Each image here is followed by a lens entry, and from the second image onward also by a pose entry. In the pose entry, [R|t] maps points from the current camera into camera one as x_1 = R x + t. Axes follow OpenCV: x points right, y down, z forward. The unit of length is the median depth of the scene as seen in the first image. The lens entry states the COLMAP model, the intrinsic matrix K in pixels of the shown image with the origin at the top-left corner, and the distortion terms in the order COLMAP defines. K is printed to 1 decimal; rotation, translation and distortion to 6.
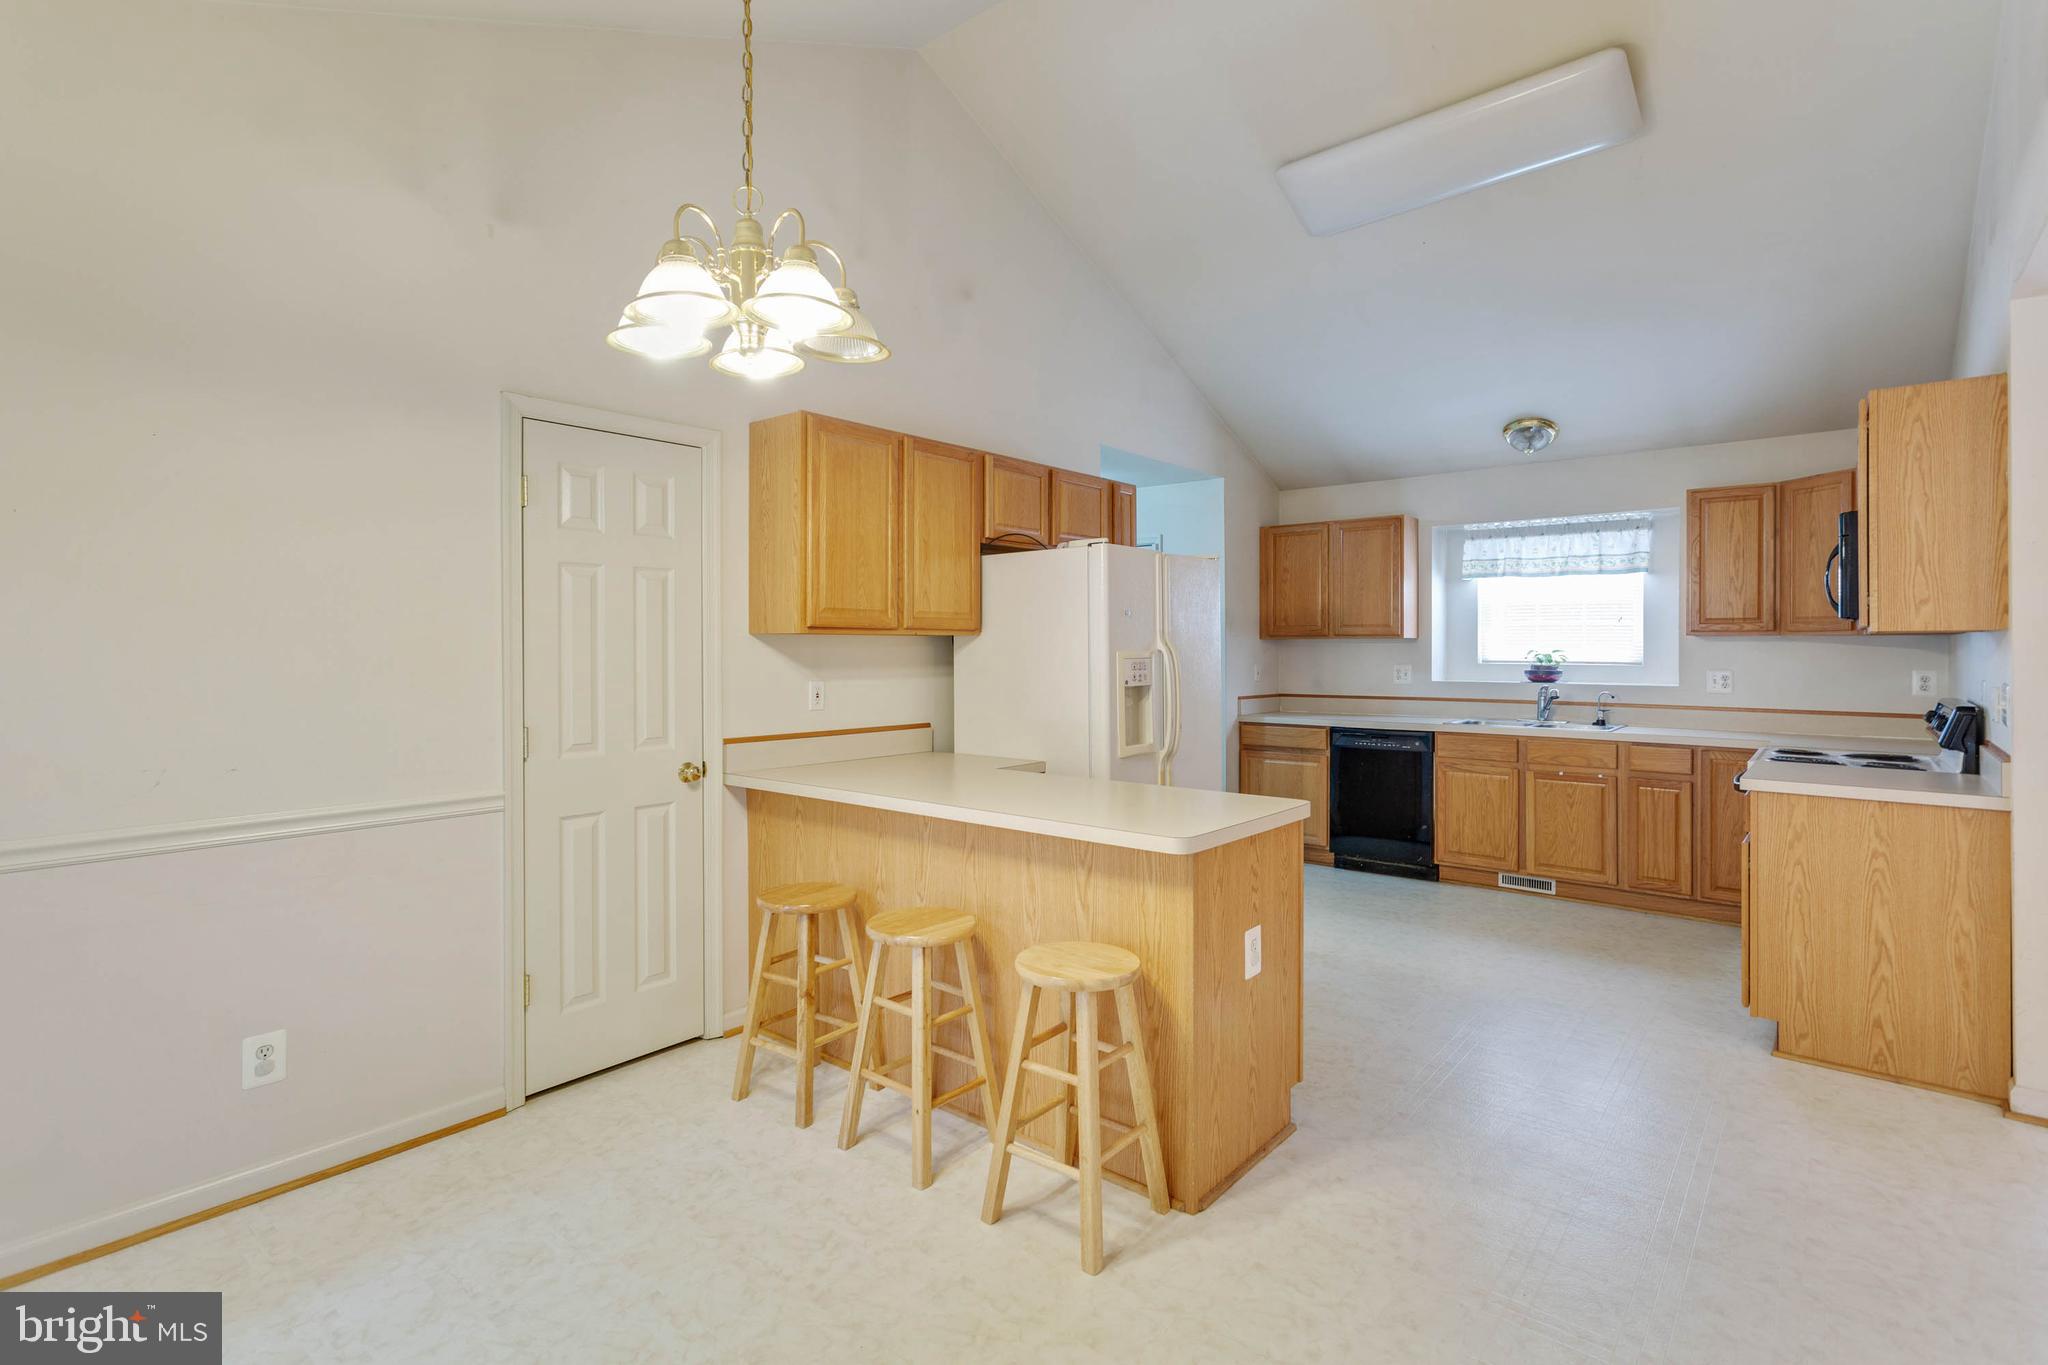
lens RADIAL K [[979.8, 0, 999.3], [0, 979.8, 647.4], [0, 0, 1]] dist [0.001160, 0.000412]
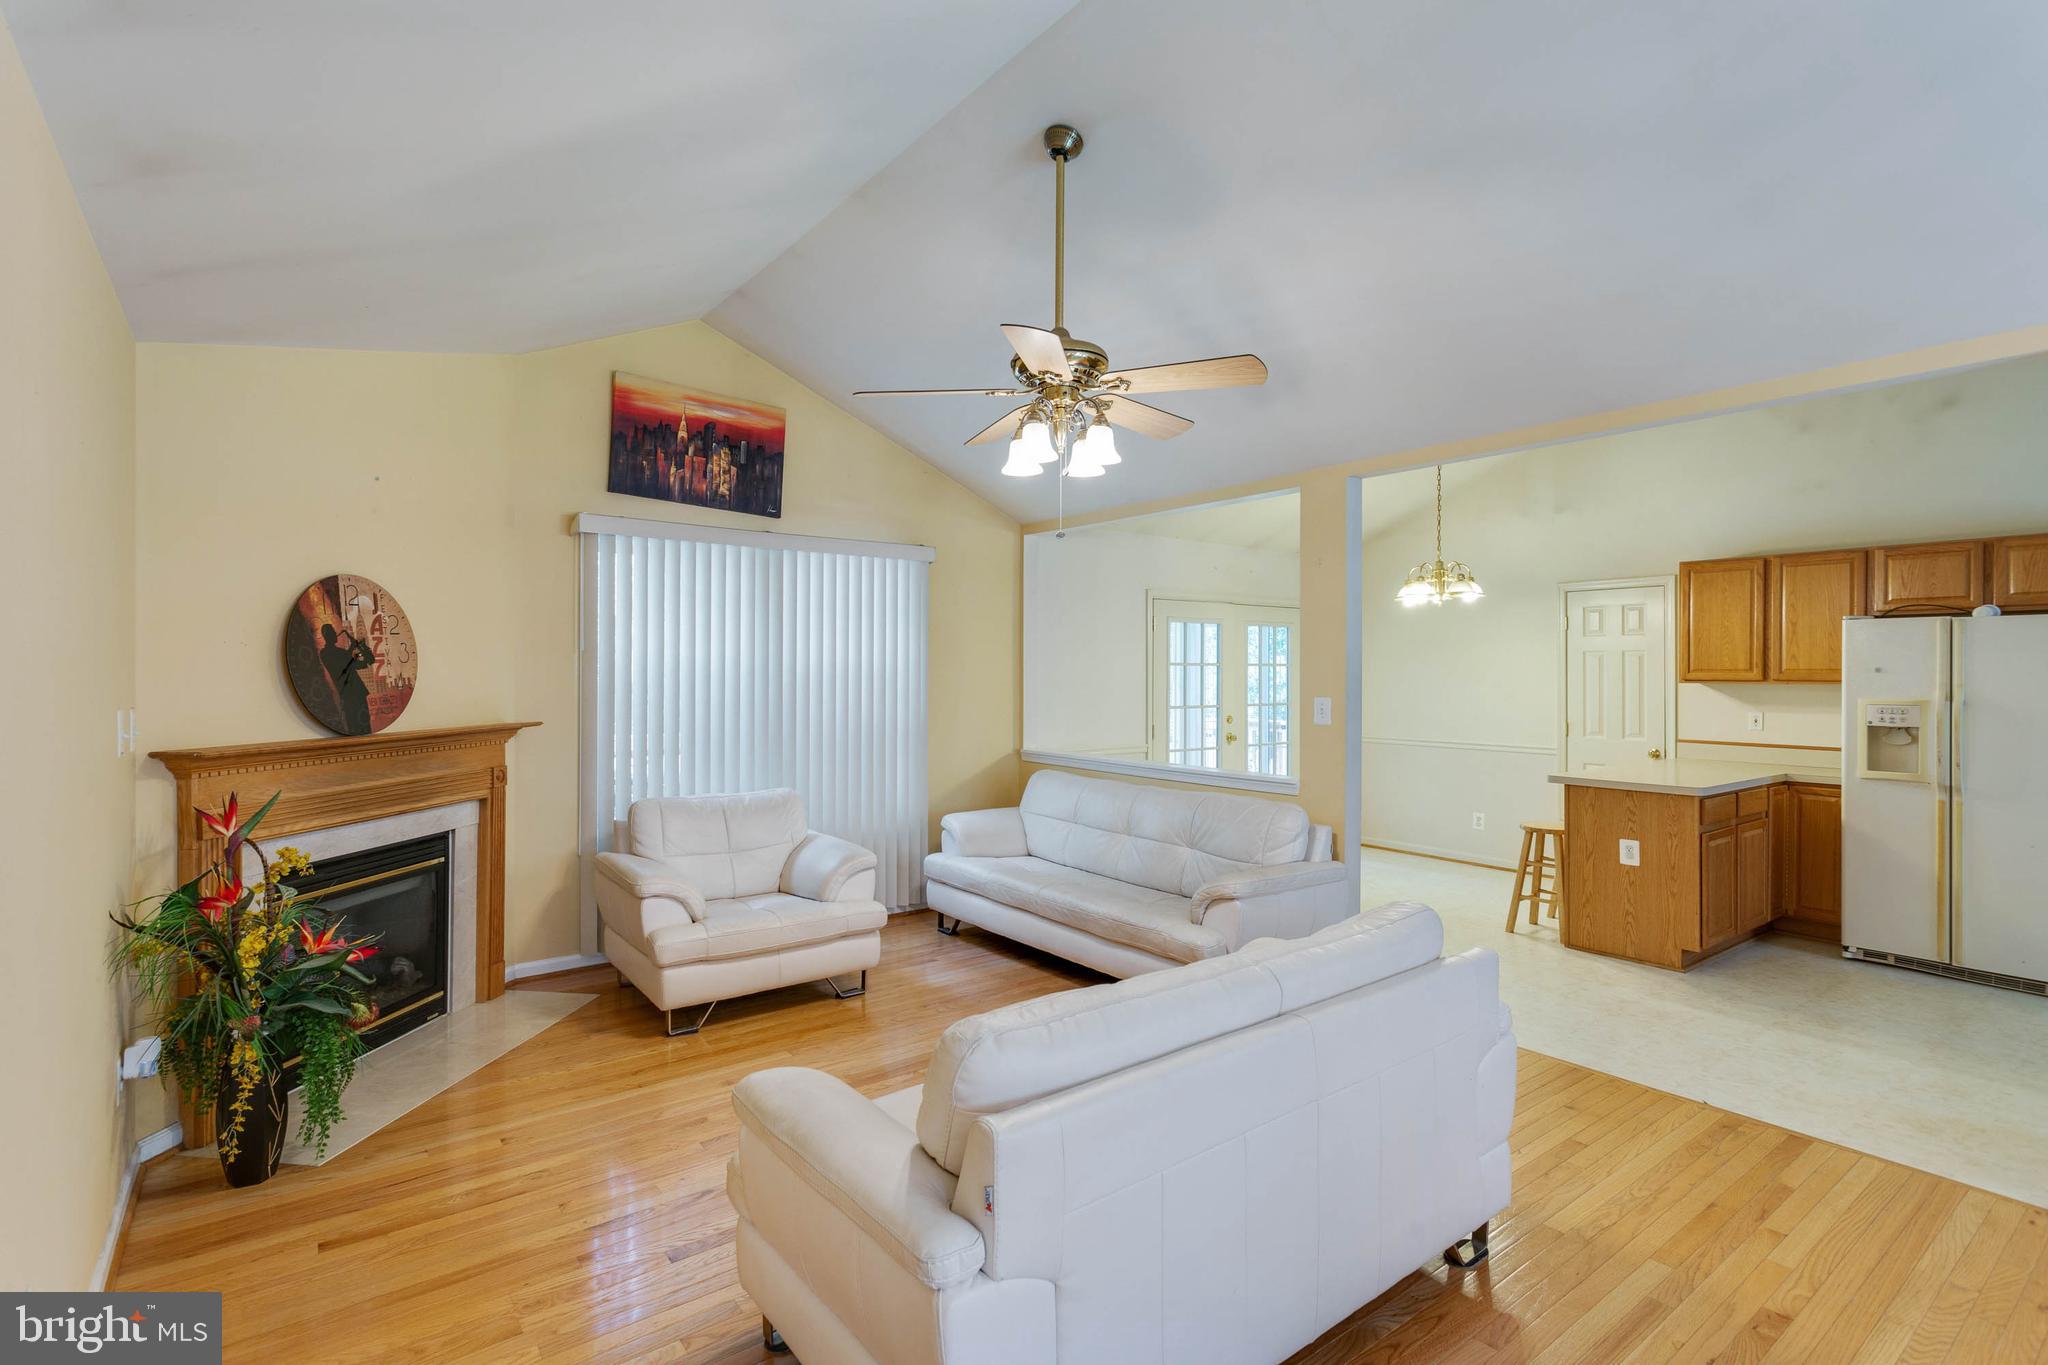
lens RADIAL K [[972.1, 0, 1012.0], [0, 972.1, 673.0], [0, 0, 1]] dist [-0.001166, 0.001292]
pose [[-0.215928, 0.002253, -0.976407, 1.137982], [-0.000858, 0.999997, 0.002497, -0.022999], [0.976409, 0.001377, -0.215925, 0.099778]]
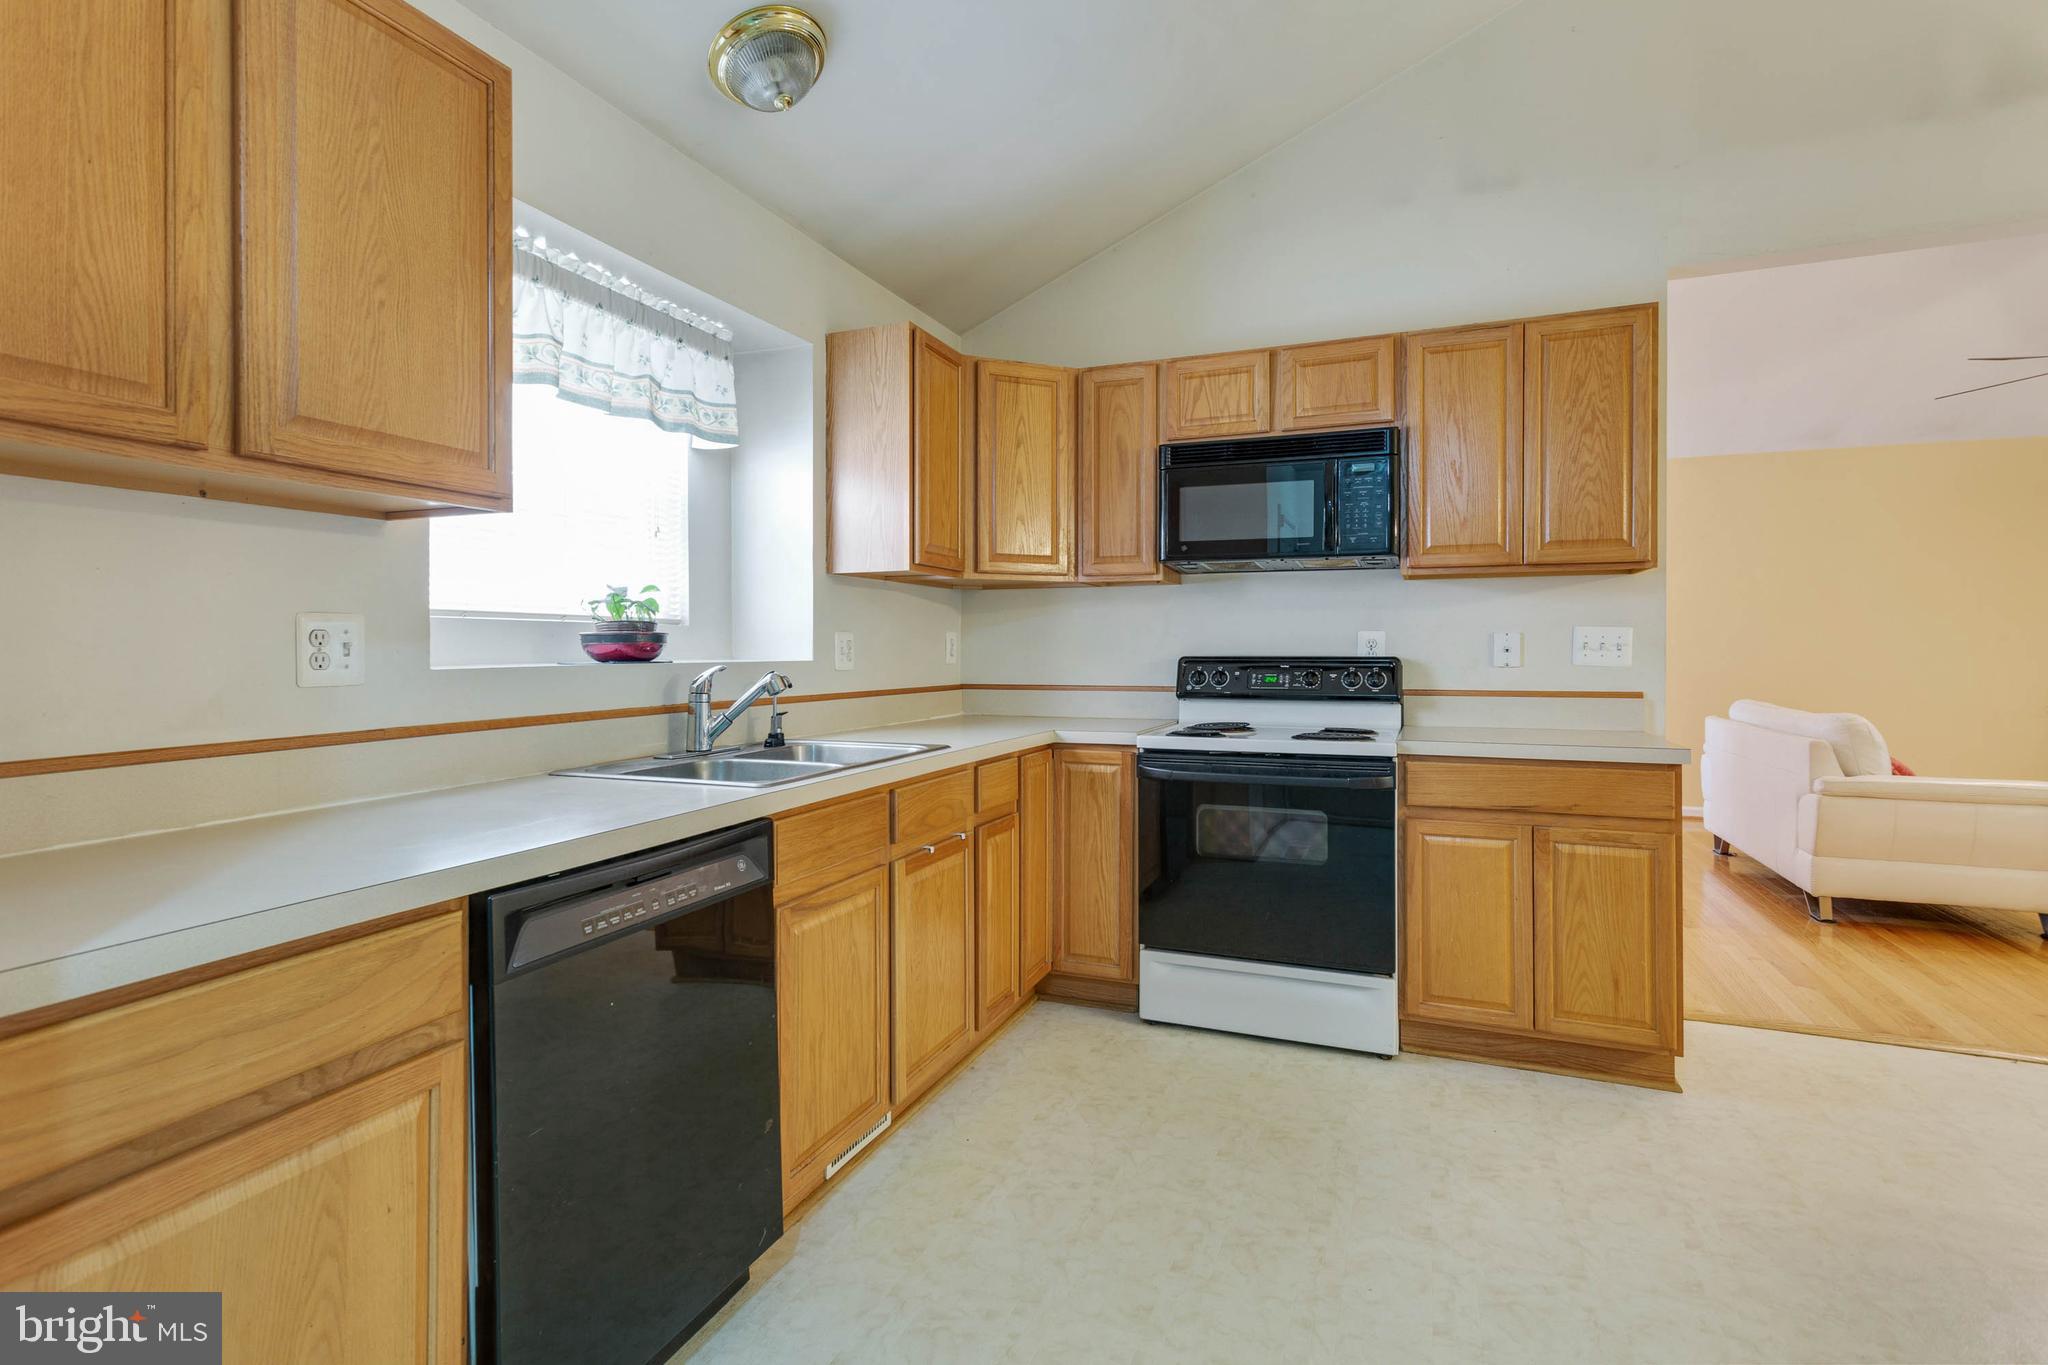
lens RADIAL K [[979.8, 0, 999.3], [0, 979.8, 647.4], [0, 0, 1]] dist [0.001160, 0.000412]
pose [[-0.304913, 0.000879, 0.952380, 0.118192], [0.001710, 0.999998, -0.000375, 0.032216], [-0.952379, 0.001515, -0.304914, 1.053072]]
